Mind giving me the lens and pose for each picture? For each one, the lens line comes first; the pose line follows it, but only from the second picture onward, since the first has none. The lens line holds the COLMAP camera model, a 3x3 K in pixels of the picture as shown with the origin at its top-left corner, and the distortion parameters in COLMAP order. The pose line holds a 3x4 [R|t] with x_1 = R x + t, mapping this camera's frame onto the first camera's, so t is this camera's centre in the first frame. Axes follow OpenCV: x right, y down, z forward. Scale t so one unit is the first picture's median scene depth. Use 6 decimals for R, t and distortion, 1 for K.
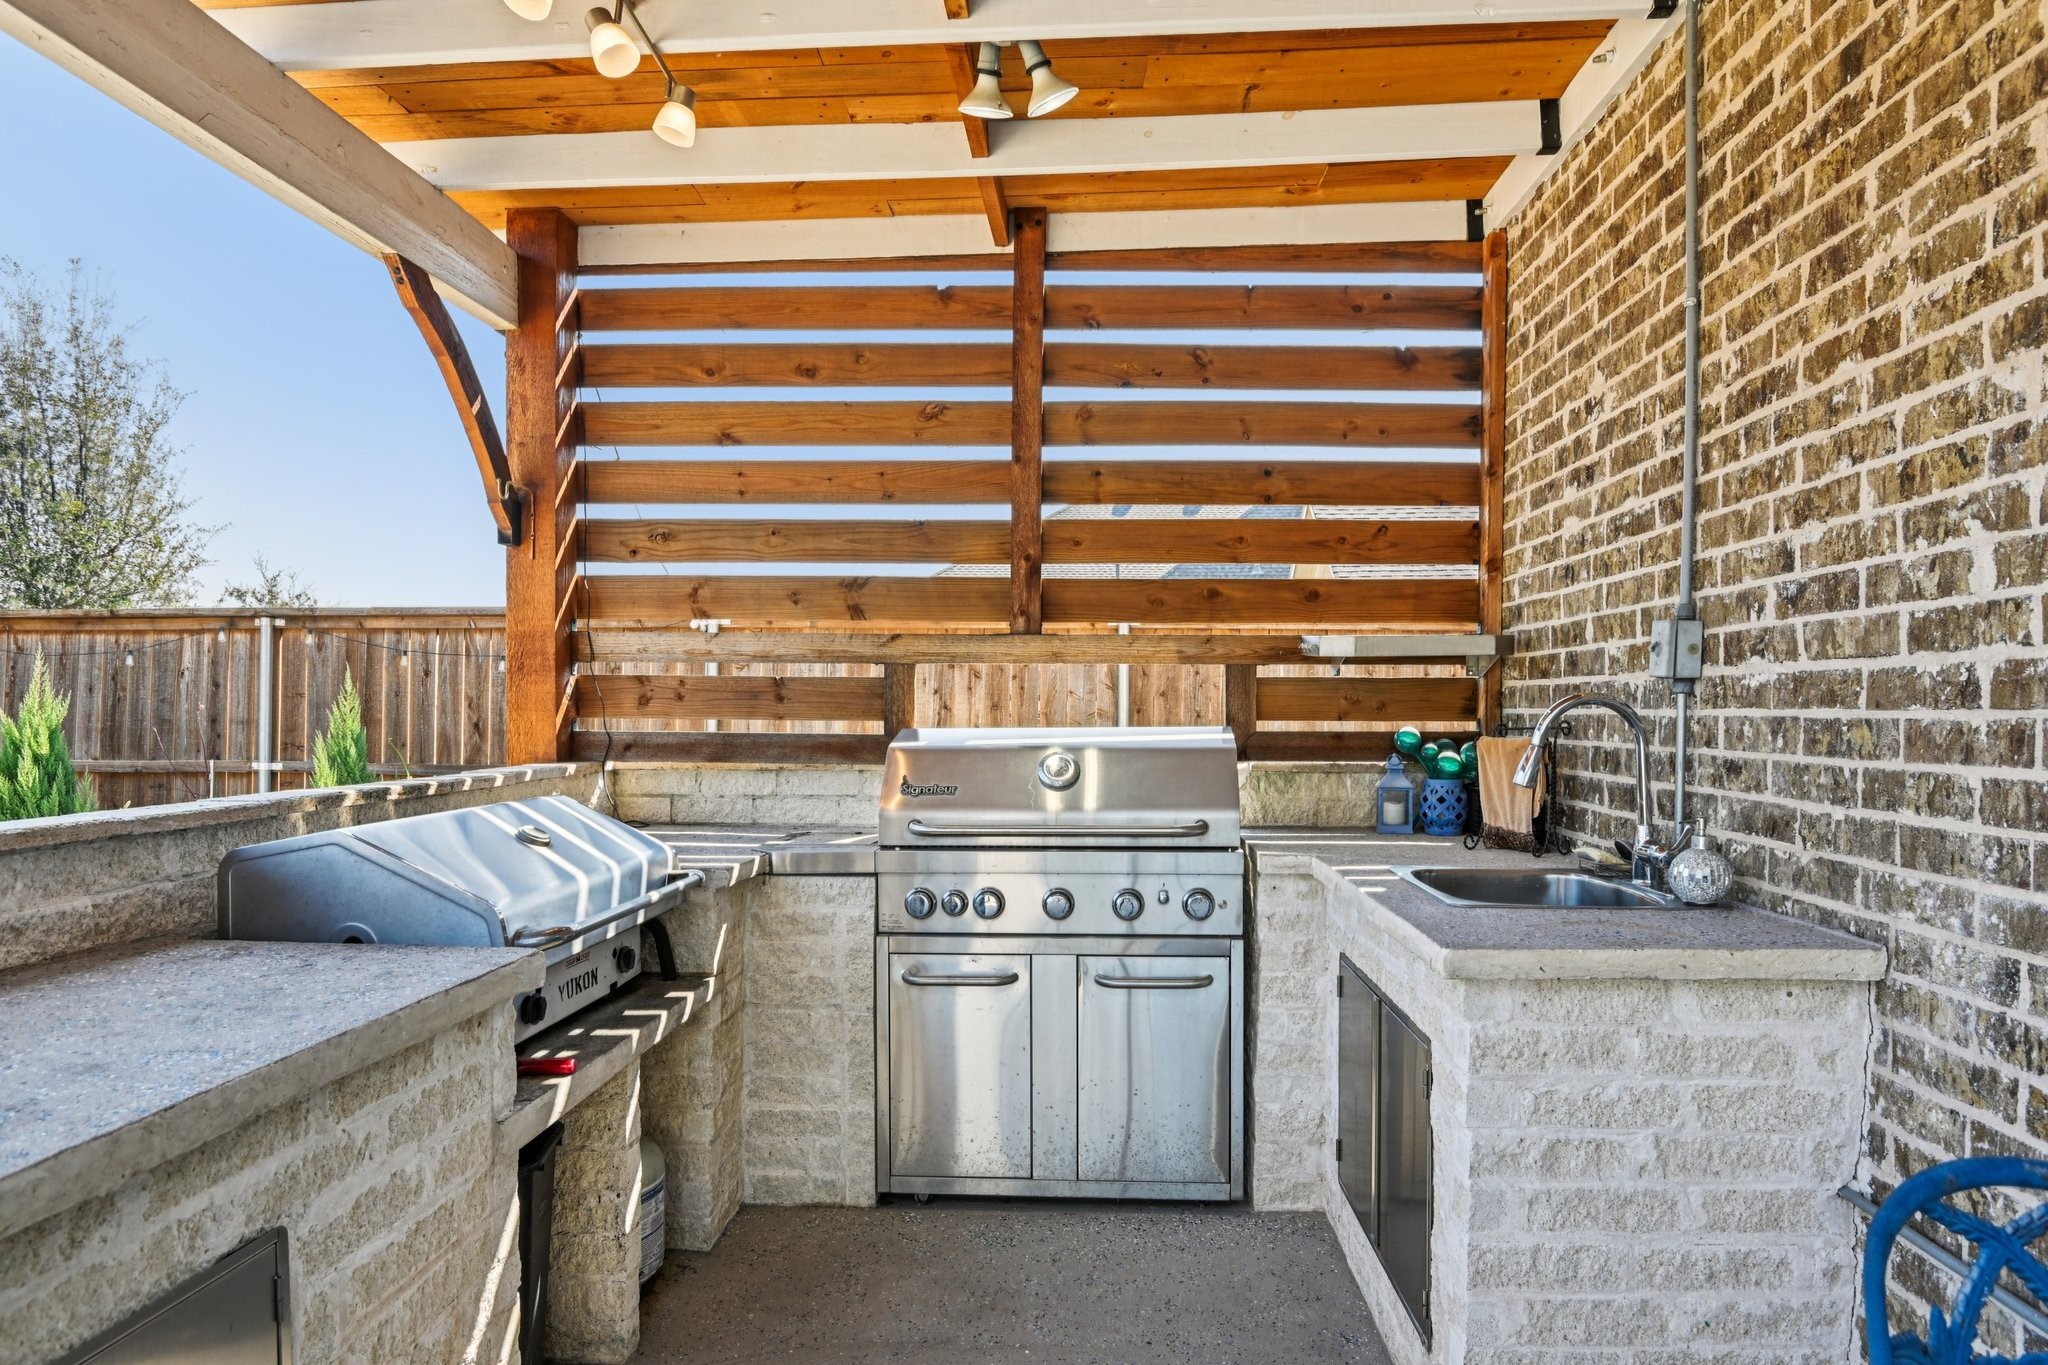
lens RADIAL K [[1160.5, 0, 1020.1], [0, 1160.5, 689.9], [0, 0, 1]] dist [-0.019212, 0.000108]
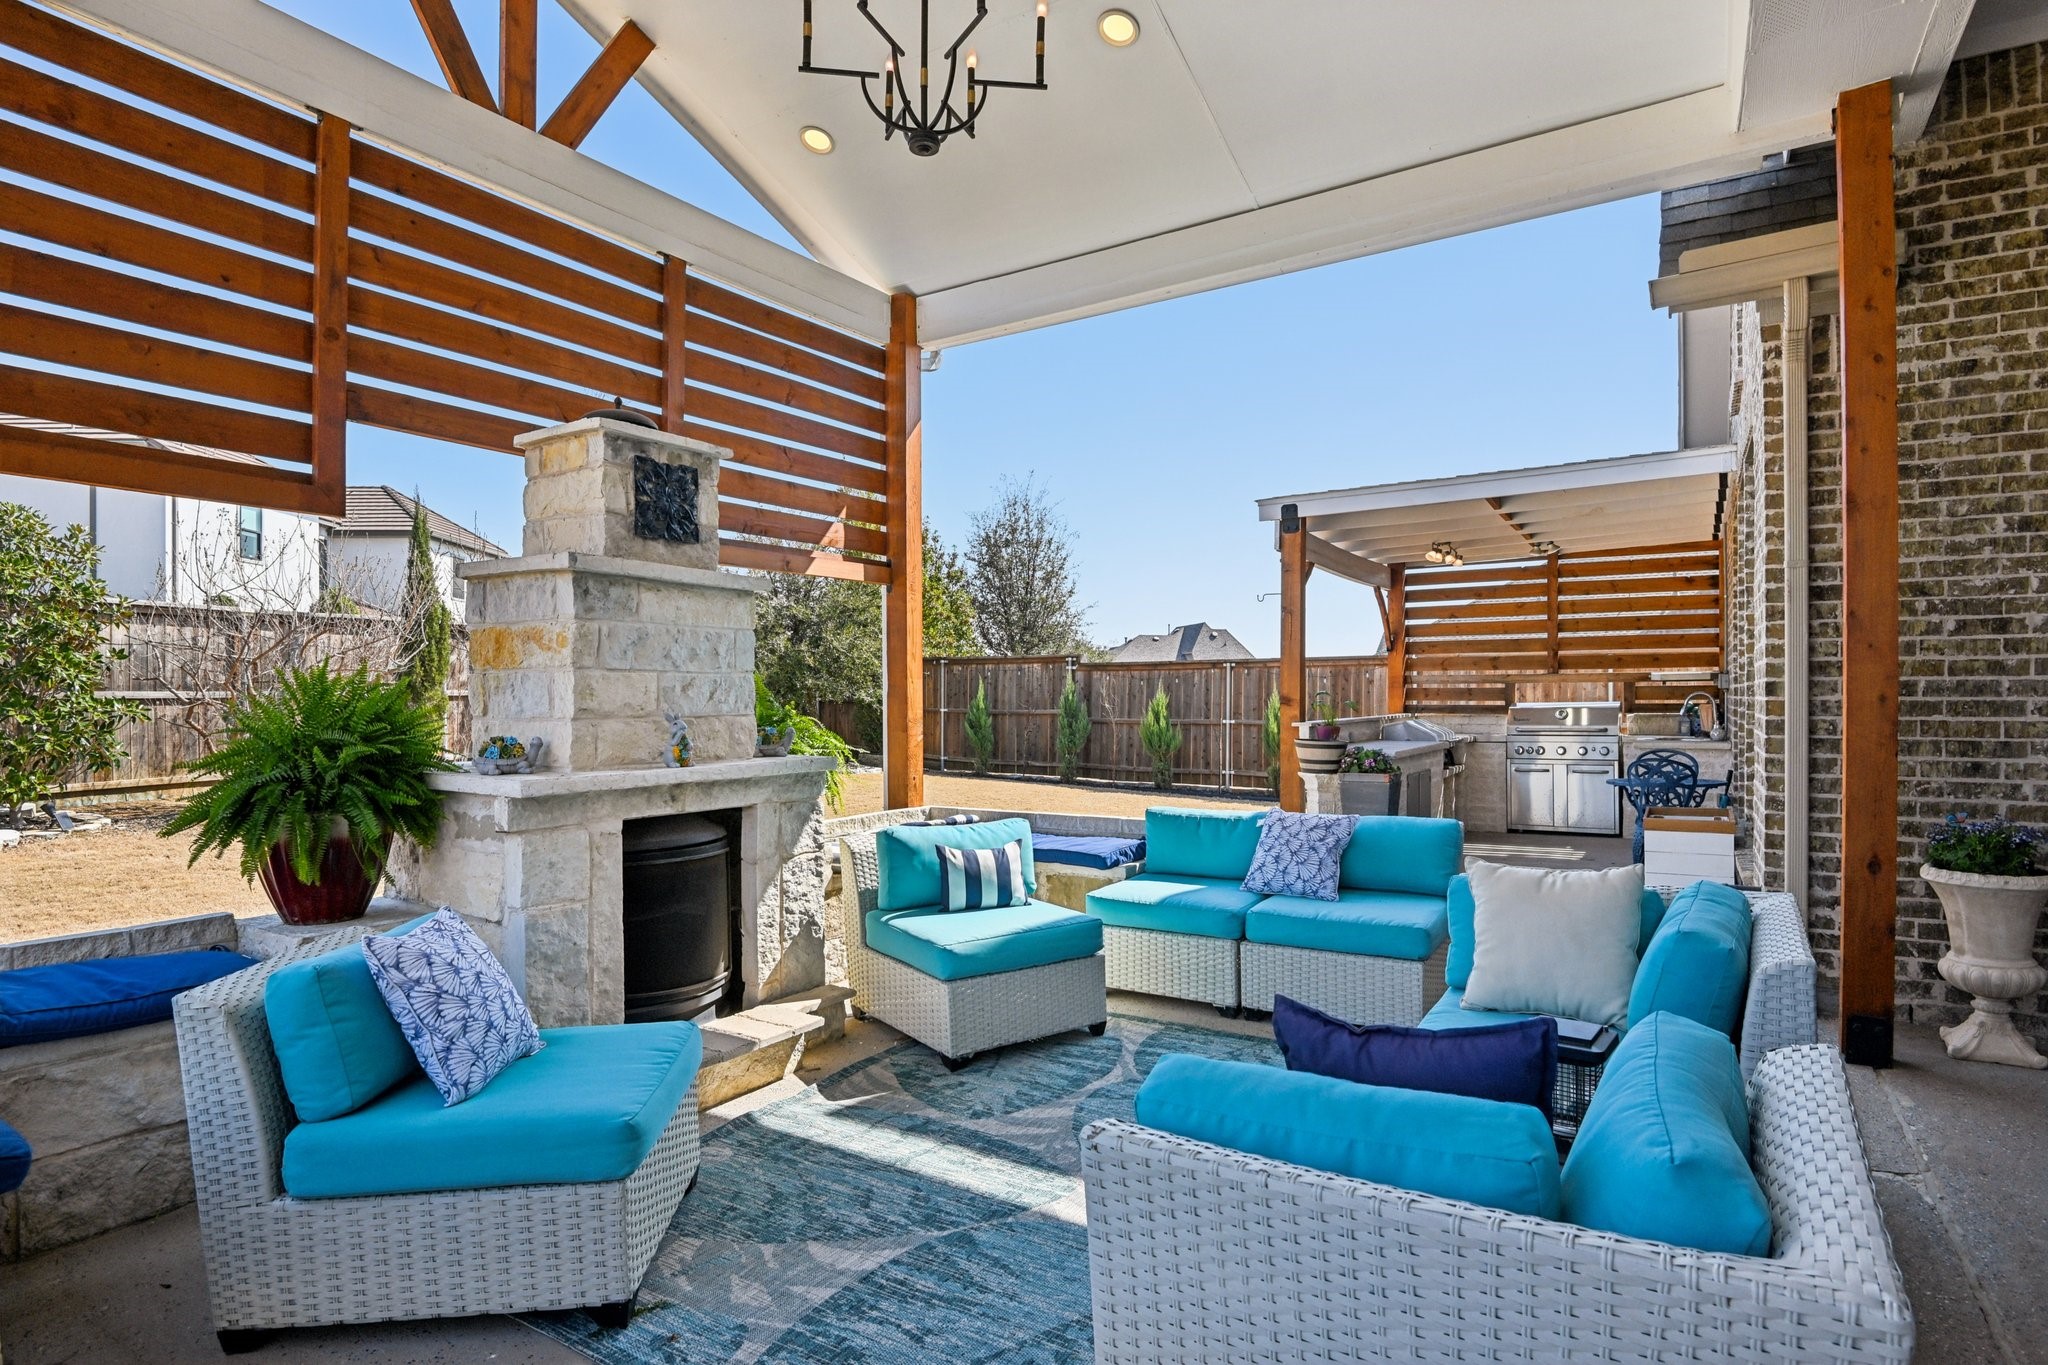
lens RADIAL K [[1061.8, 0, 1029.9], [0, 1061.8, 695.4], [0, 0, 1]] dist [-0.022119, -0.003640]
pose [[0.880581, -0.008466, -0.473820, 0.113732], [0.014418, 0.999856, 0.008931, -0.034285], [0.473677, -0.014696, 0.880576, -2.254534]]
